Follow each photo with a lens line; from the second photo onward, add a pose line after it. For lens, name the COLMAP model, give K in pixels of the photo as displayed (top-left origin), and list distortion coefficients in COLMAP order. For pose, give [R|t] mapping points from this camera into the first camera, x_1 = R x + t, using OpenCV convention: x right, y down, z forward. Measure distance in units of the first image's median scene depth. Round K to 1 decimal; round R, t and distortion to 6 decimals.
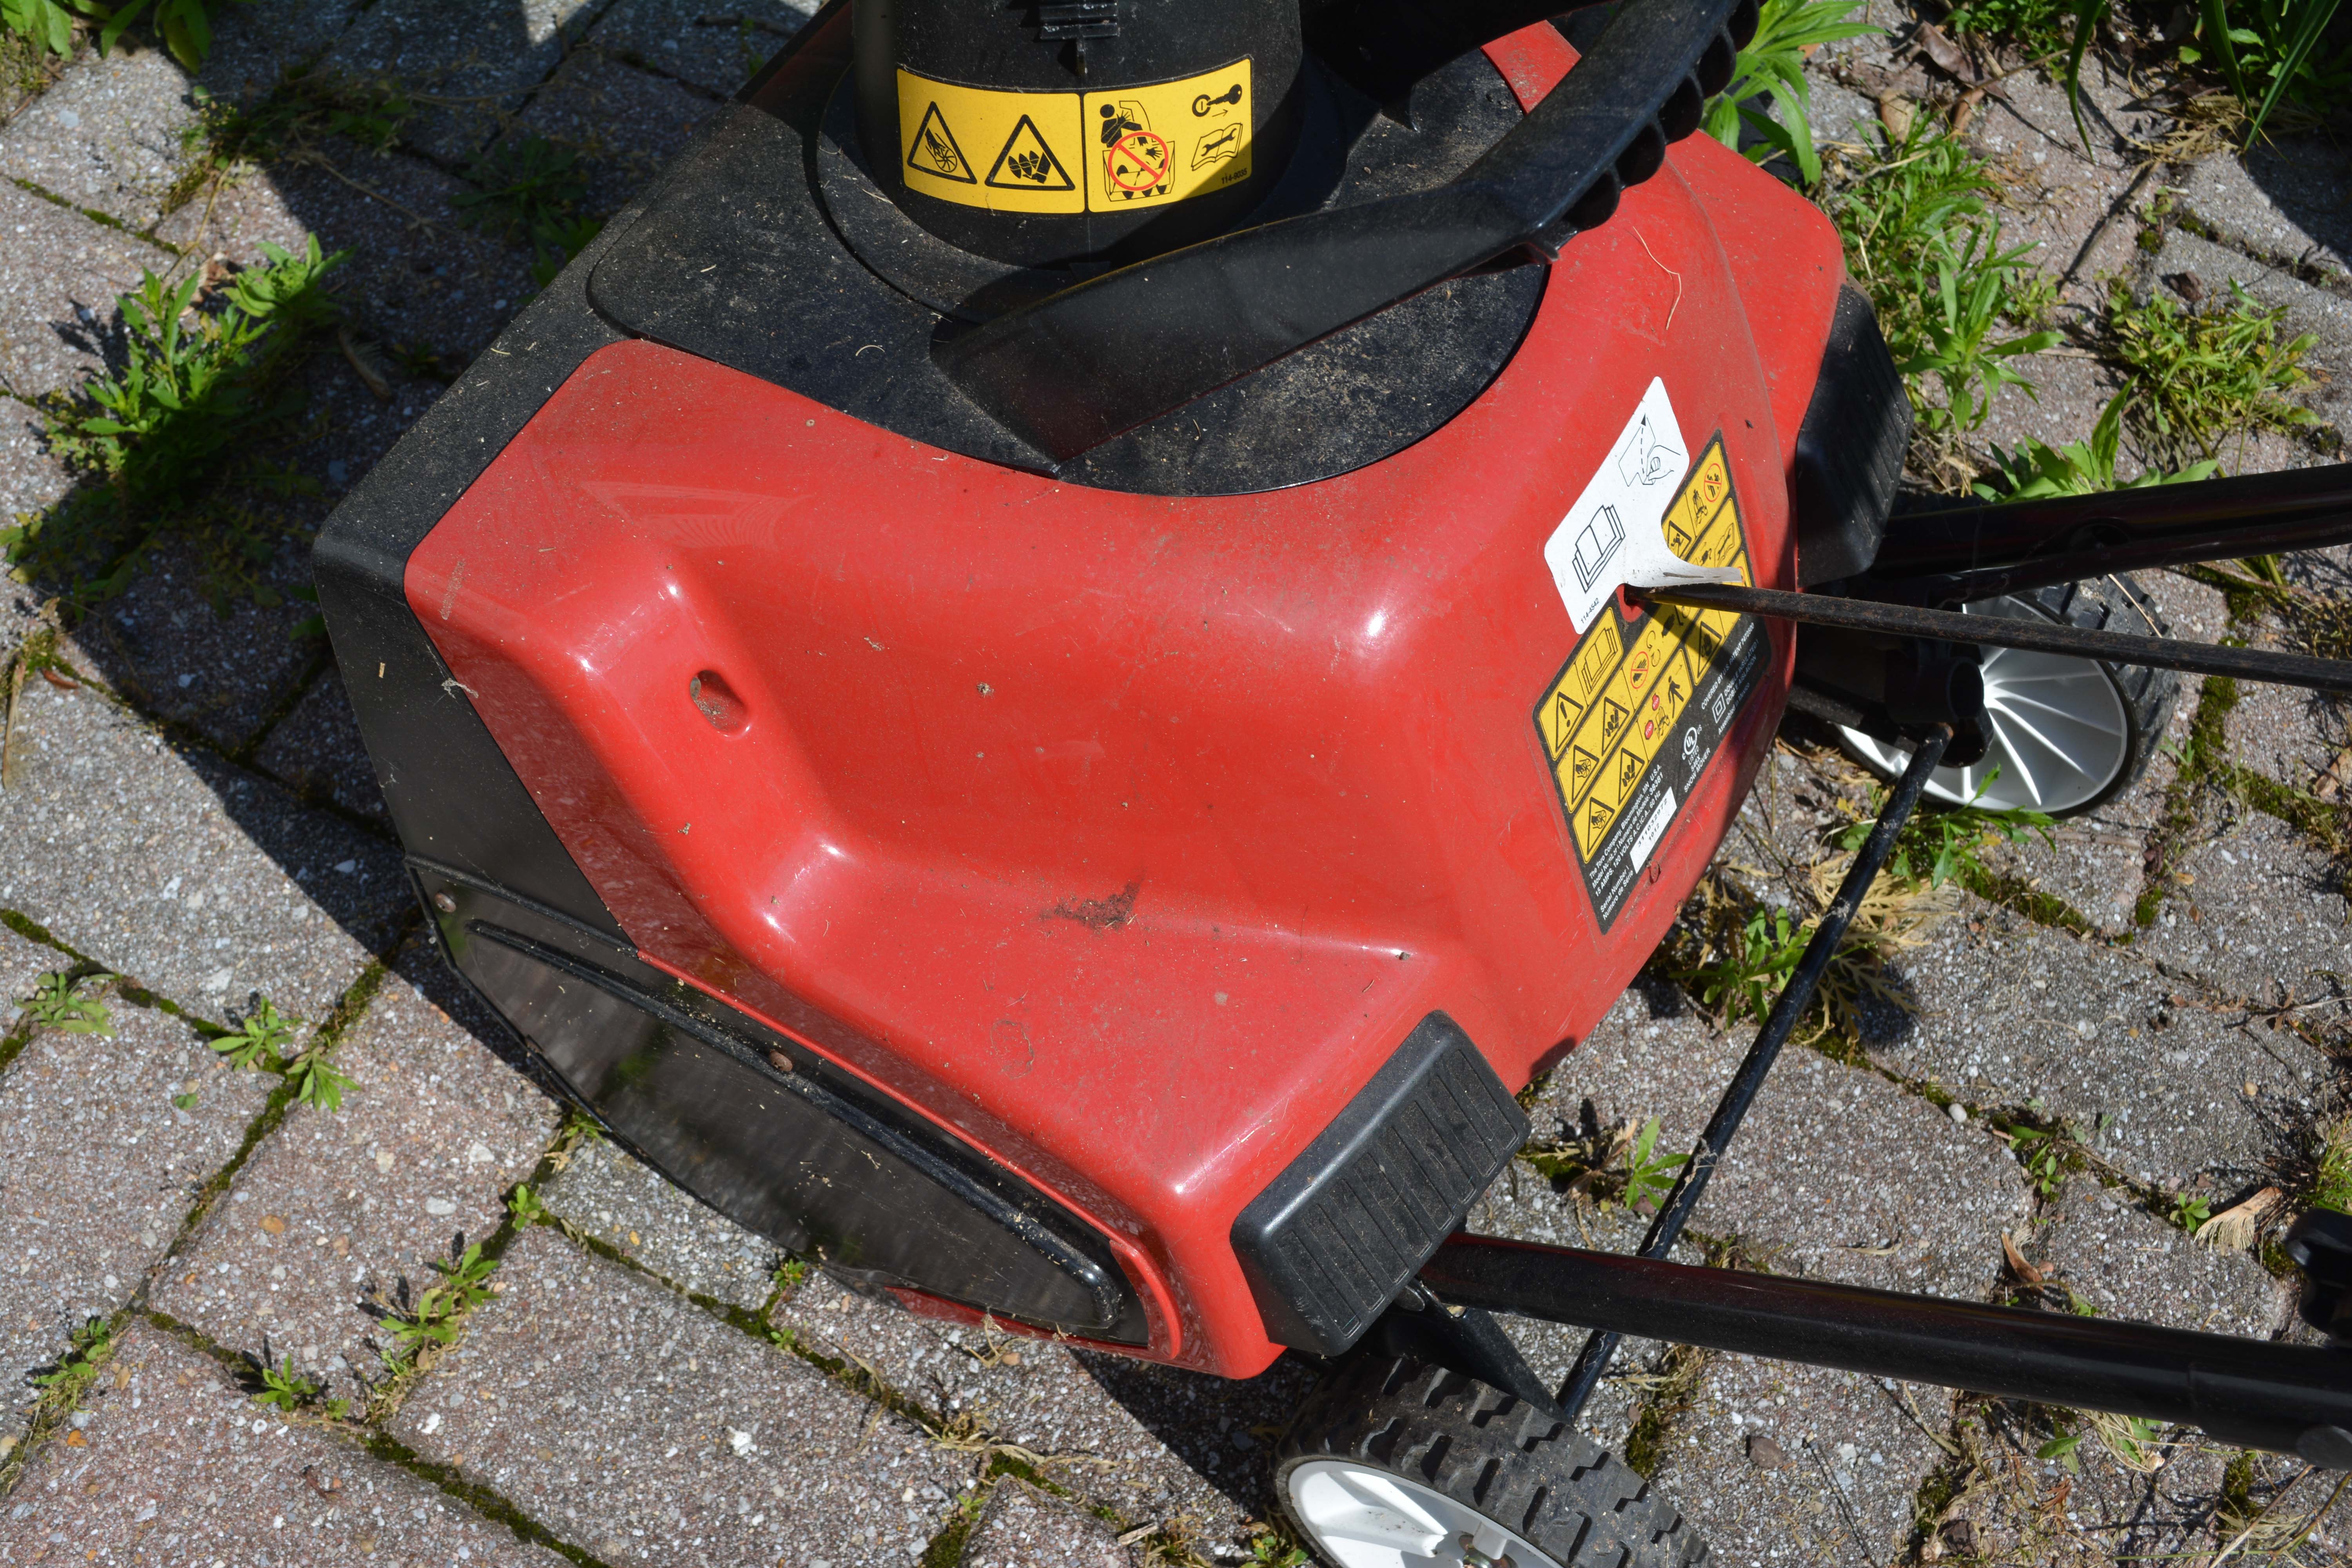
lens RADIAL K [[2753.1, 0, 1176.0], [0, 2753.1, 784.0], [0, 0, 1]] dist [-0.042396, 0.019744]
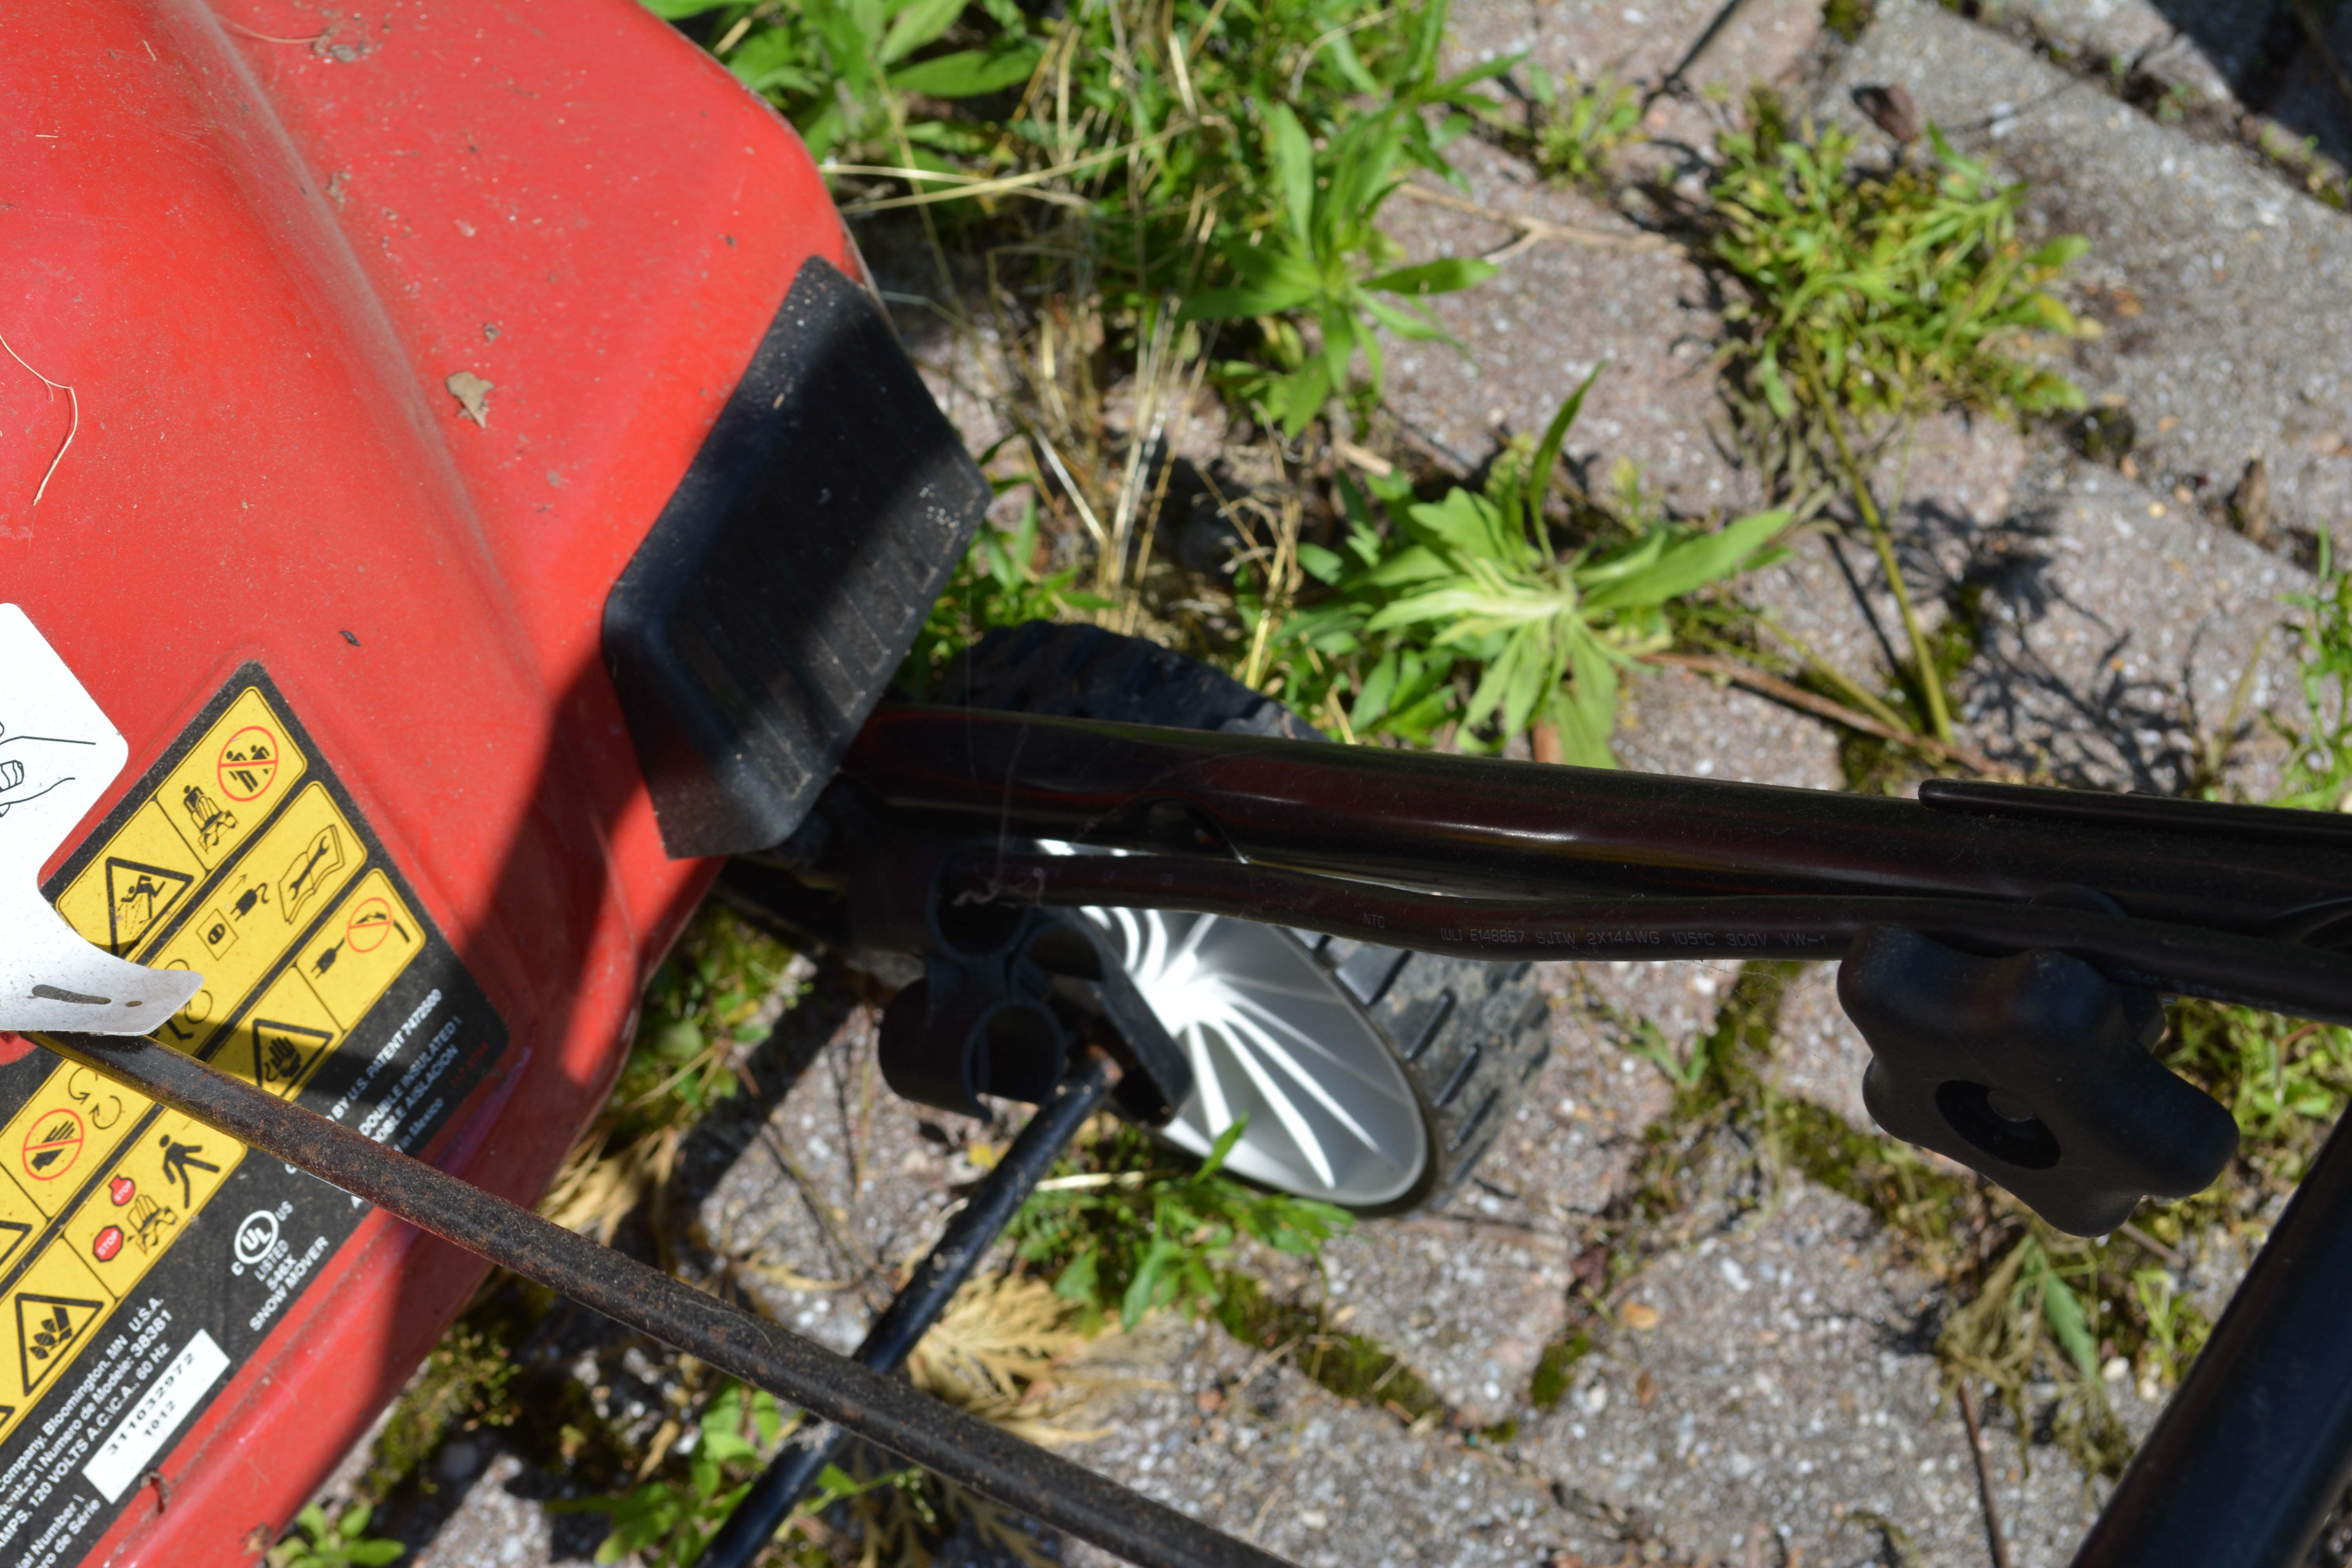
lens RADIAL K [[4438.5, 0, 1176.0], [0, 4438.5, 784.0], [0, 0, 1]] dist [0.018683, 0.048448]
pose [[0.998749, 0.048995, -0.009951, 0.284693], [-0.047904, 0.994791, 0.089978, -0.142853], [0.014308, -0.089389, 0.995894, 0.150228]]
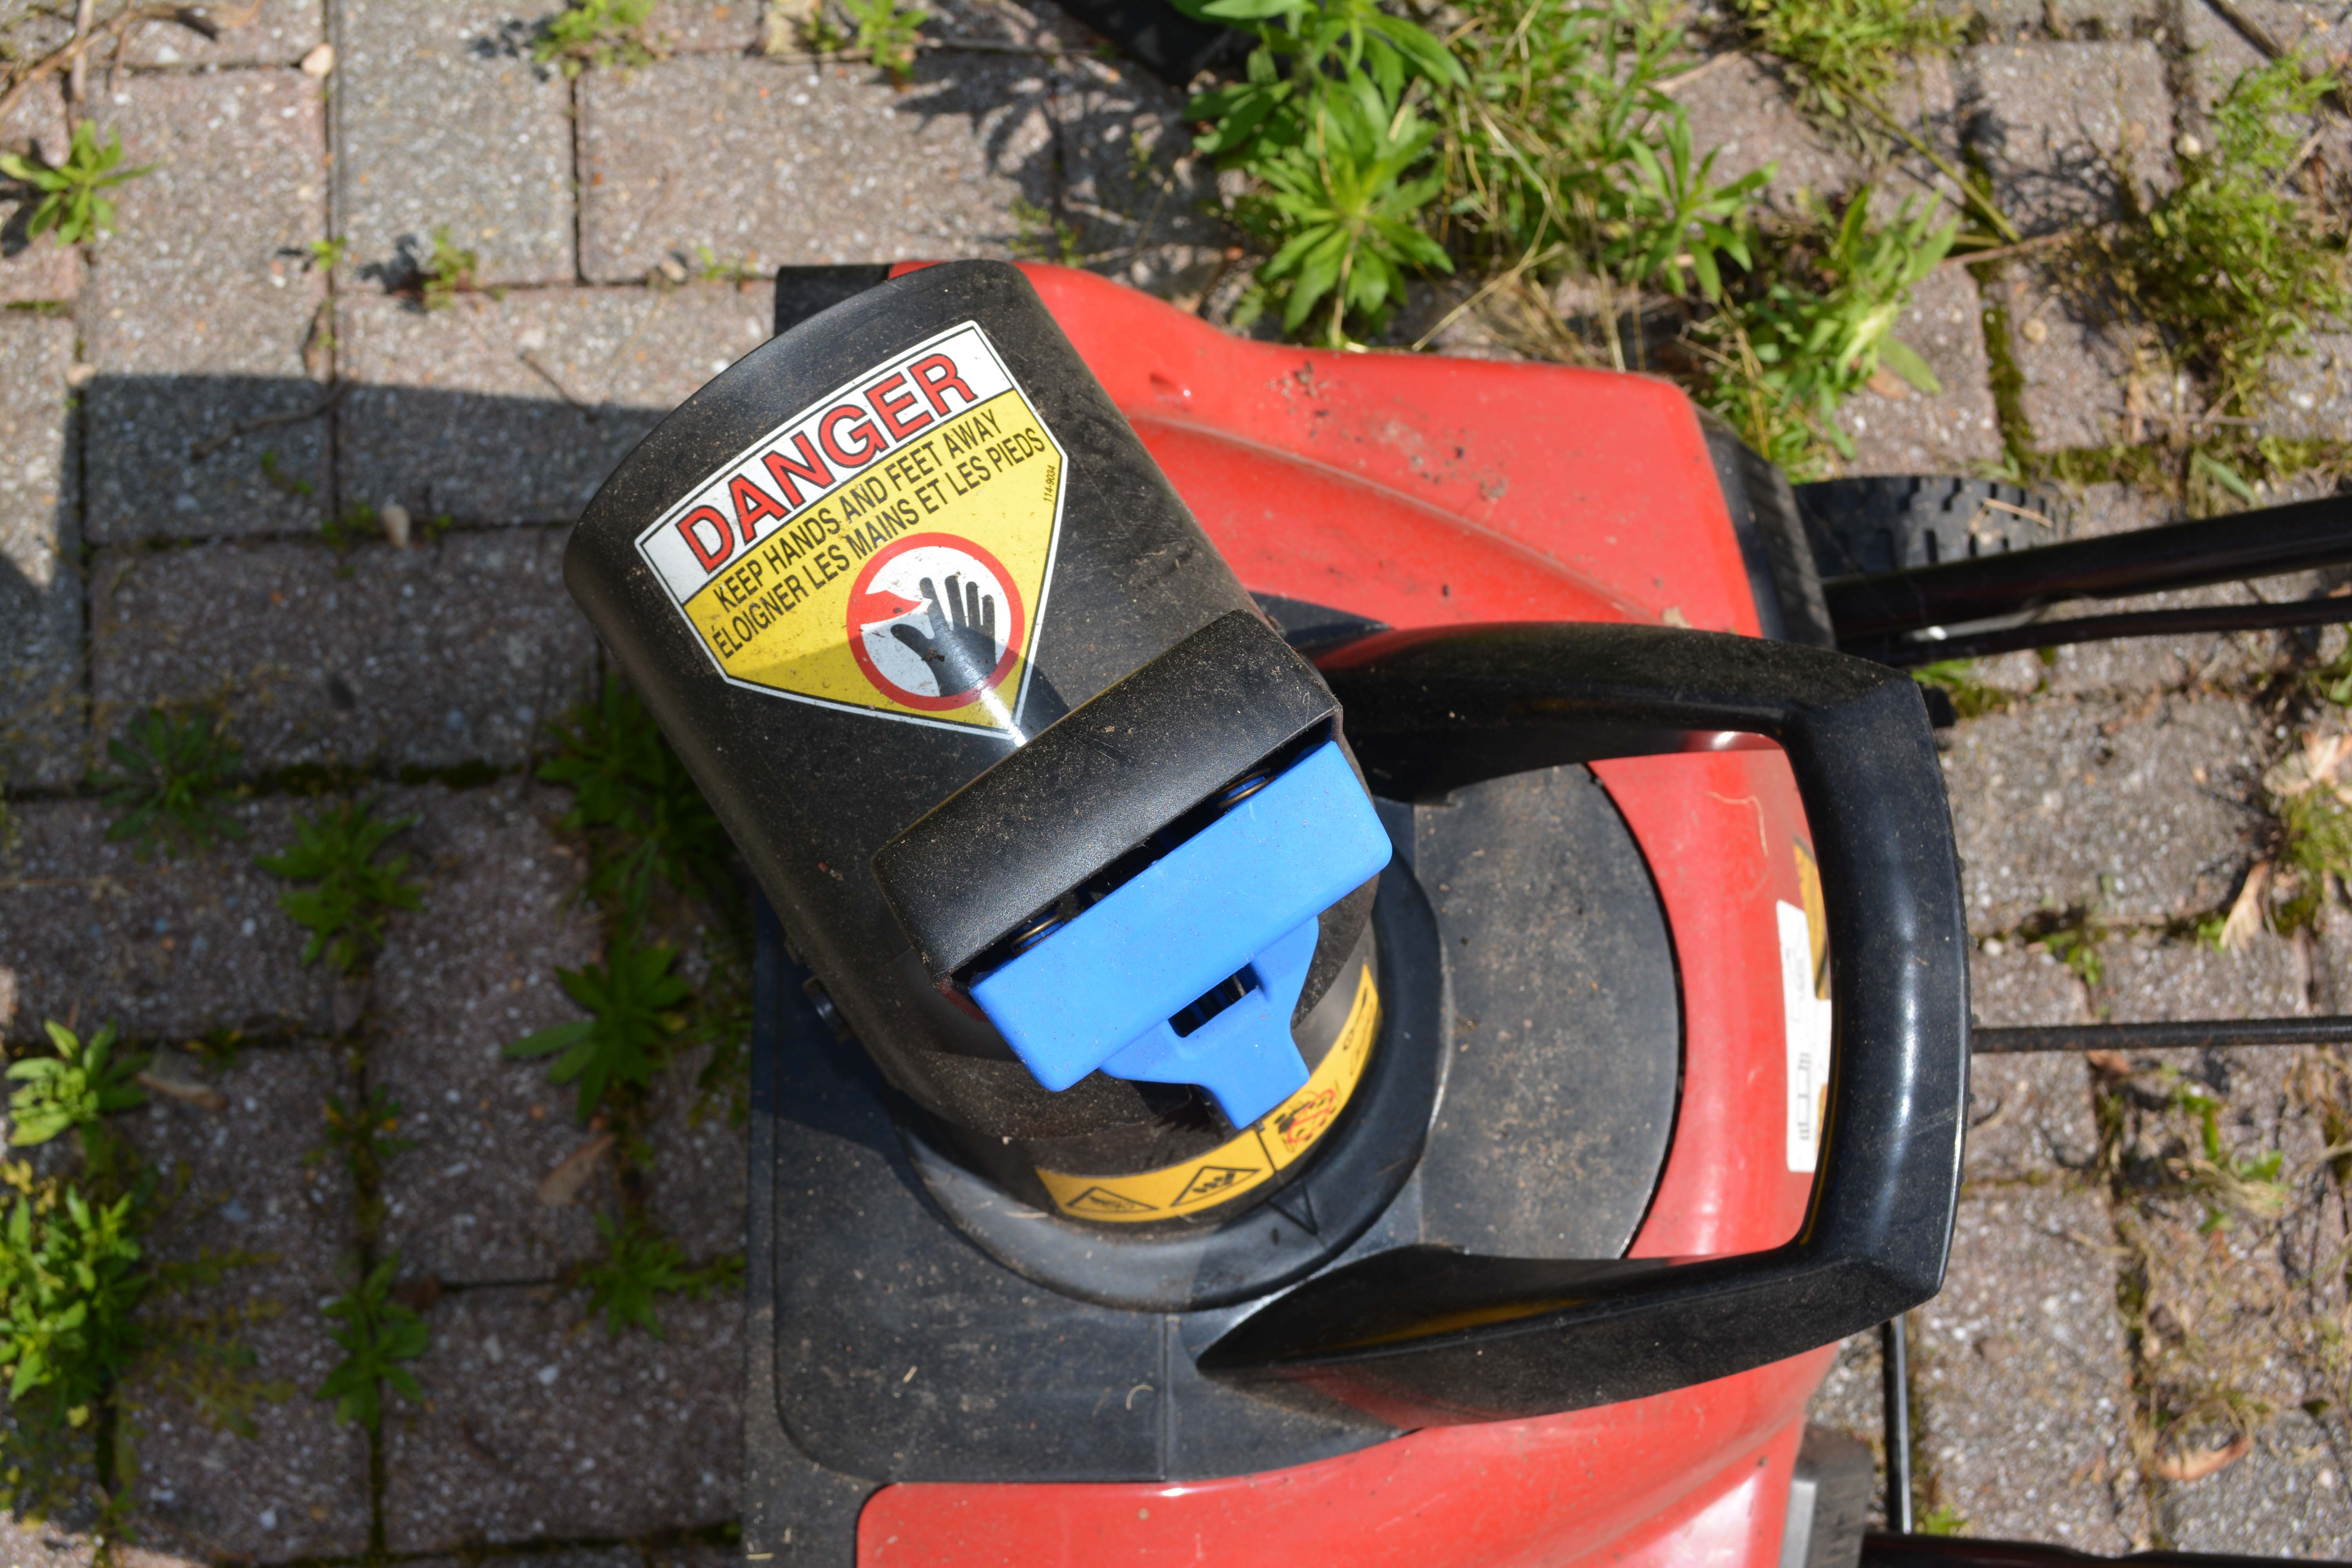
lens RADIAL K [[2753.1, 0, 1176.0], [0, 2753.1, 784.0], [0, 0, 1]] dist [-0.042396, 0.019744]
pose [[0.855839, -0.507166, 0.101602, -0.061641], [0.424033, 0.800431, 0.423681, -0.496407], [-0.296202, -0.319520, 0.900095, 0.141974]]
